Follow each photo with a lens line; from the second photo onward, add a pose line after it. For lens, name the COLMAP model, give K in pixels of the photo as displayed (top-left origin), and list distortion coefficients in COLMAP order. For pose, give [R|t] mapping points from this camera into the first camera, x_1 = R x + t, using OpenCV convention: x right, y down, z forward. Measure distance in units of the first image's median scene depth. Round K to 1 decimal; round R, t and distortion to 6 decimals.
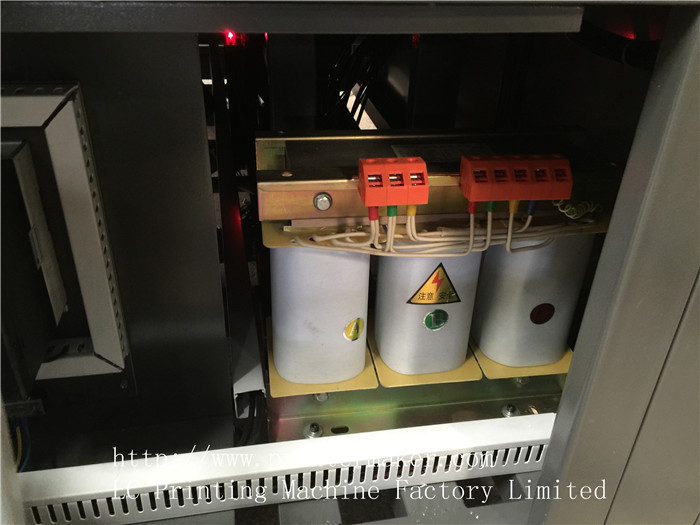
lens RADIAL K [[597.4, 0, 350.4], [0, 597.4, 260.9], [0, 0, 1]] dist [0.055556, -0.019336]
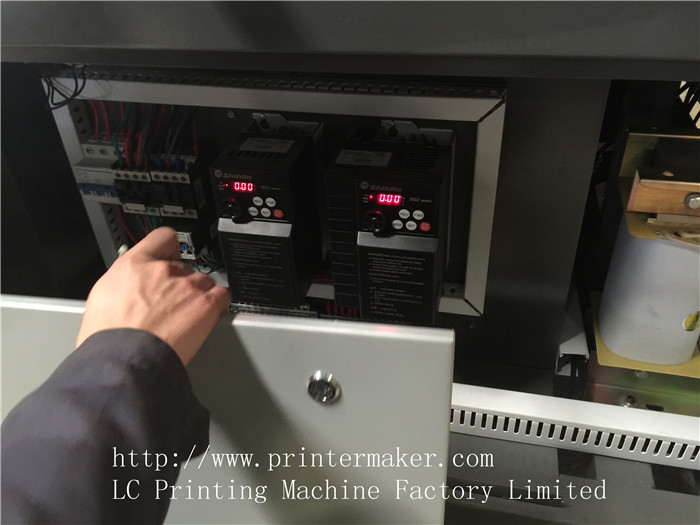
lens RADIAL K [[597.4, 0, 349.8], [0, 597.4, 263.6], [0, 0, 1]] dist [0.055556, -0.019336]
pose [[0.918022, 0.168747, -0.358832, -0.196952], [-0.136840, 0.984158, 0.112732, -0.025403], [0.372170, -0.054388, 0.926570, -0.235802]]
